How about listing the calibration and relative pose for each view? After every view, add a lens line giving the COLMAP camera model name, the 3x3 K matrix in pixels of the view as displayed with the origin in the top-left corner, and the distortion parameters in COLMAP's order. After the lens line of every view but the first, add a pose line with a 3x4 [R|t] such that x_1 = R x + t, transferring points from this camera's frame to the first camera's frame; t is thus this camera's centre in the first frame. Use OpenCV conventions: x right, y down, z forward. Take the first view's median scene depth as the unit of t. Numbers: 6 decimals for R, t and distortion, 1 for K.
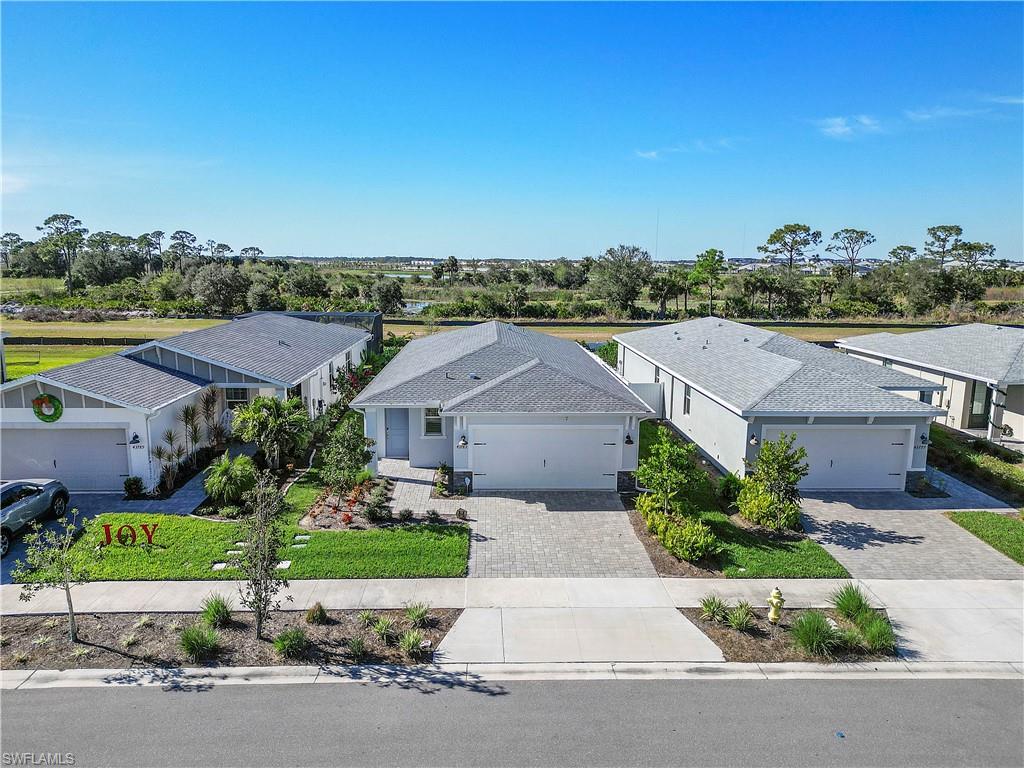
lens RADIAL K [[729.5, 0, 512.0], [0, 729.5, 384.0], [0, 0, 1]] dist [0.008934, -0.000324]
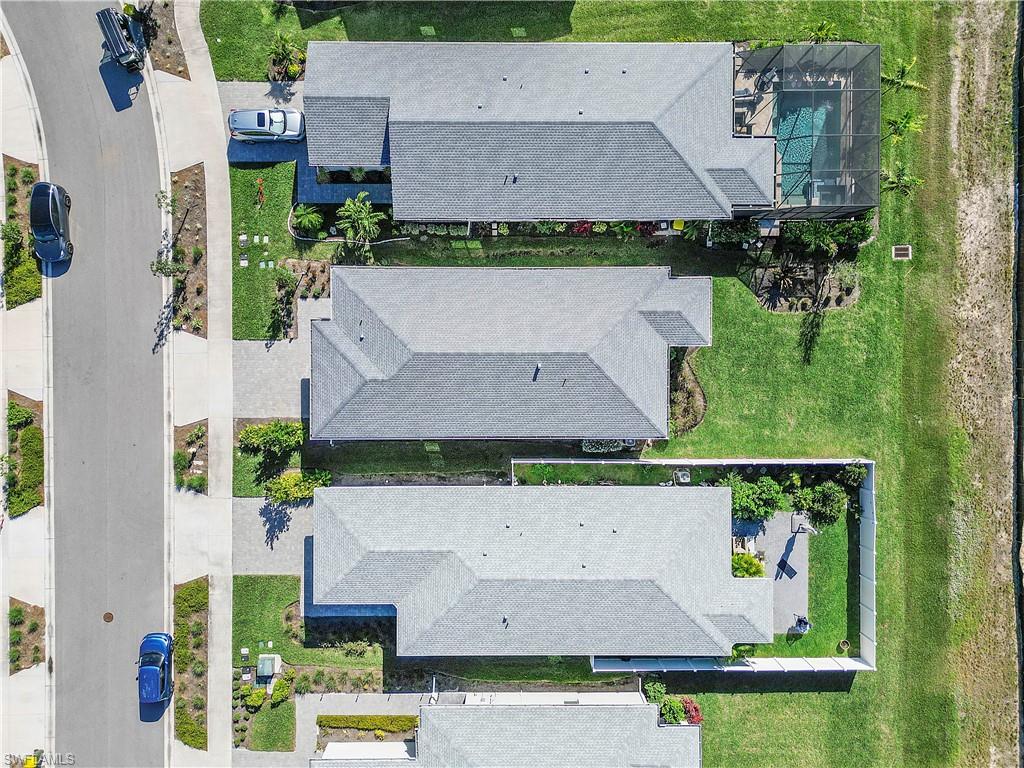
lens RADIAL K [[721.8, 0, 512.0], [0, 721.8, 384.0], [0, 0, 1]] dist [0.020930, -0.005080]
pose [[-0.034652, 0.999395, 0.003020, 0.054126], [-0.181799, -0.009274, 0.983292, -2.621999], [0.982725, 0.033524, 0.182010, 1.677140]]
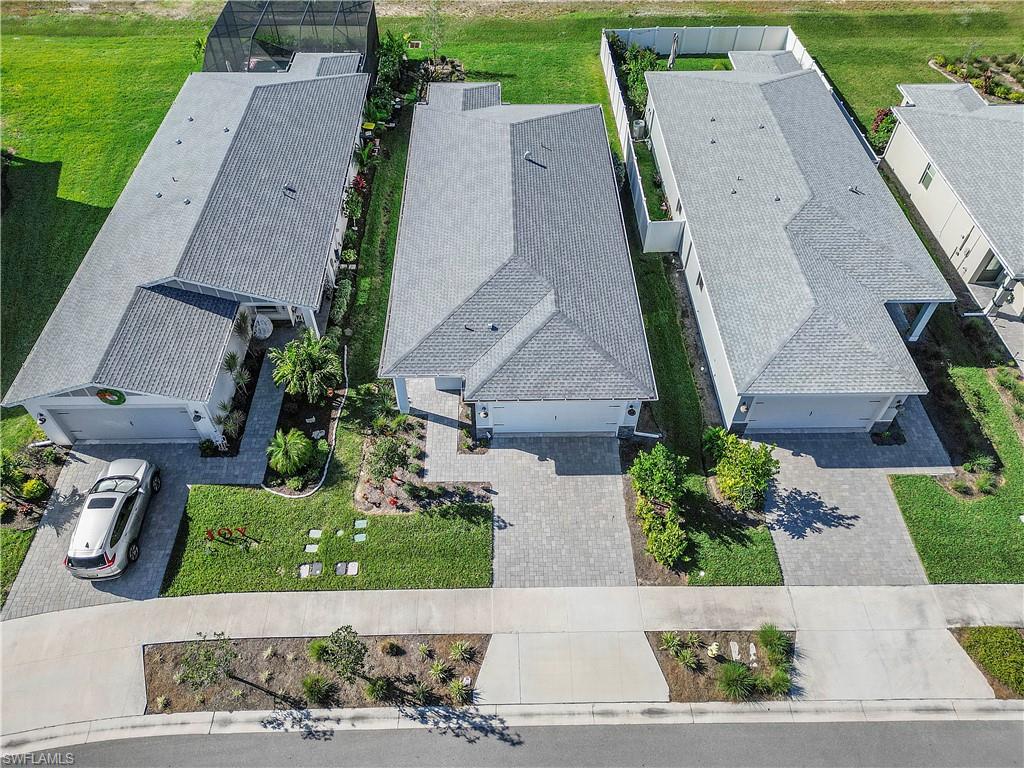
lens RADIAL K [[721.8, 0, 512.0], [0, 721.8, 384.0], [0, 0, 1]] dist [0.020930, -0.005080]
pose [[0.999849, 0.010300, -0.013996, -0.012691], [0.000875, 0.774566, 0.632492, -0.965710], [0.017356, -0.632409, 0.774440, 0.236918]]
